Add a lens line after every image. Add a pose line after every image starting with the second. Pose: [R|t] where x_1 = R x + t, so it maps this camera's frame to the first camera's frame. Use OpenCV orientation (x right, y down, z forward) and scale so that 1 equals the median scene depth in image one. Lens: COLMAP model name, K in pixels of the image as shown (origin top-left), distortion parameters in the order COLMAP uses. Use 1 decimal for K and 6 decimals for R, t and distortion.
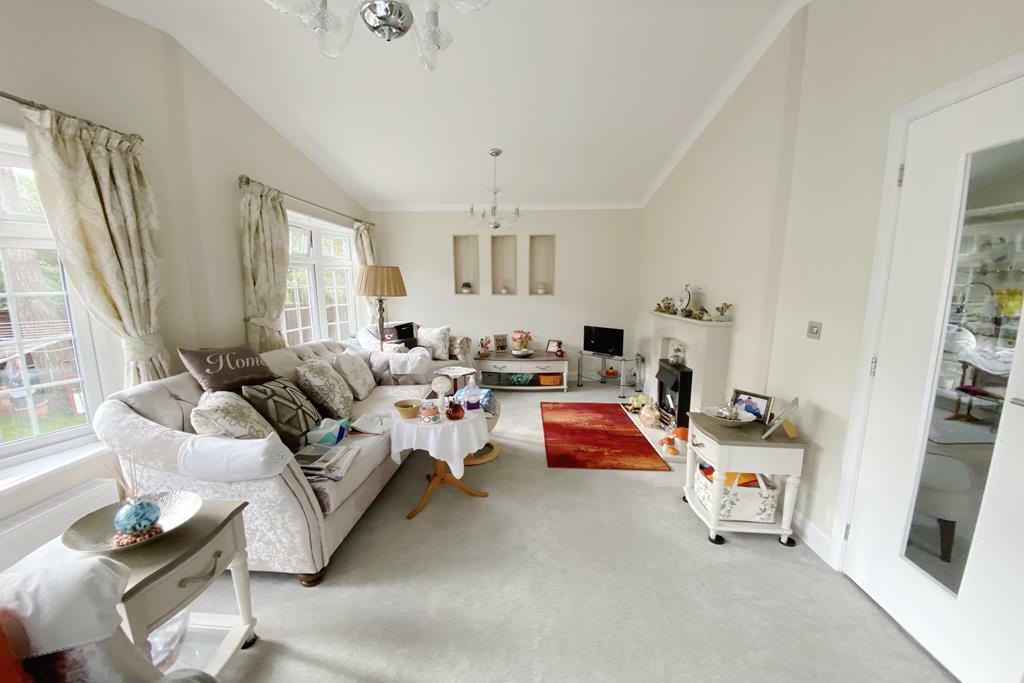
lens RADIAL K [[420.7, 0, 505.9], [0, 420.7, 344.4], [0, 0, 1]] dist [0.047053, -0.000328]
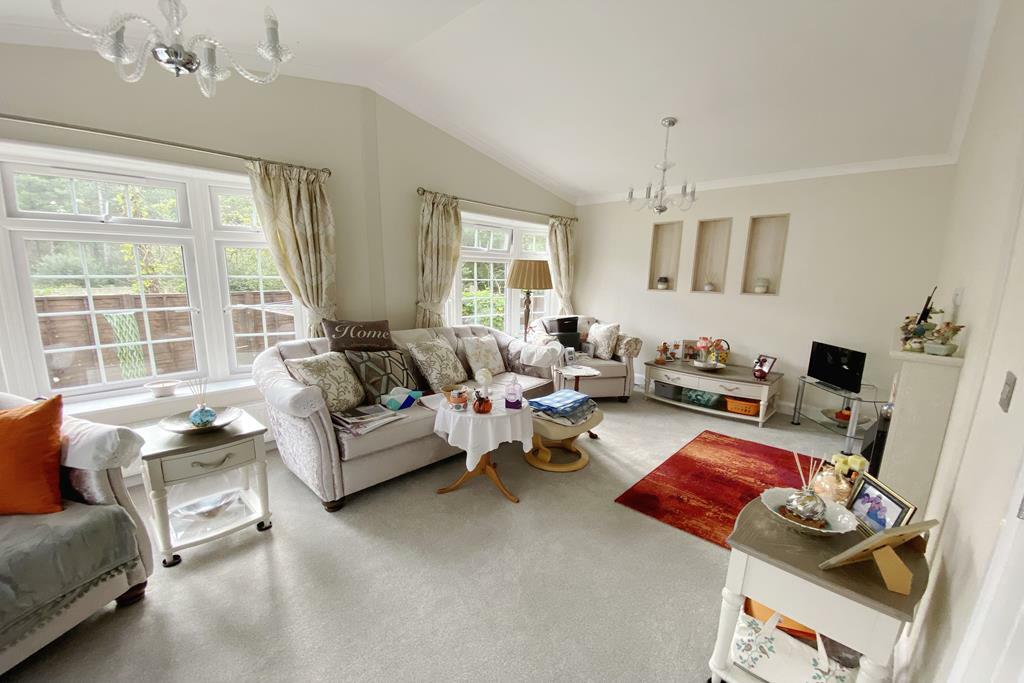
lens RADIAL K [[420.7, 0, 505.9], [0, 420.7, 344.4], [0, 0, 1]] dist [0.047053, -0.000328]
pose [[0.763182, 0.120064, -0.634932, 0.330835], [-0.112459, 0.992270, 0.052461, -0.025063], [0.636323, 0.031367, 0.770785, 0.165497]]
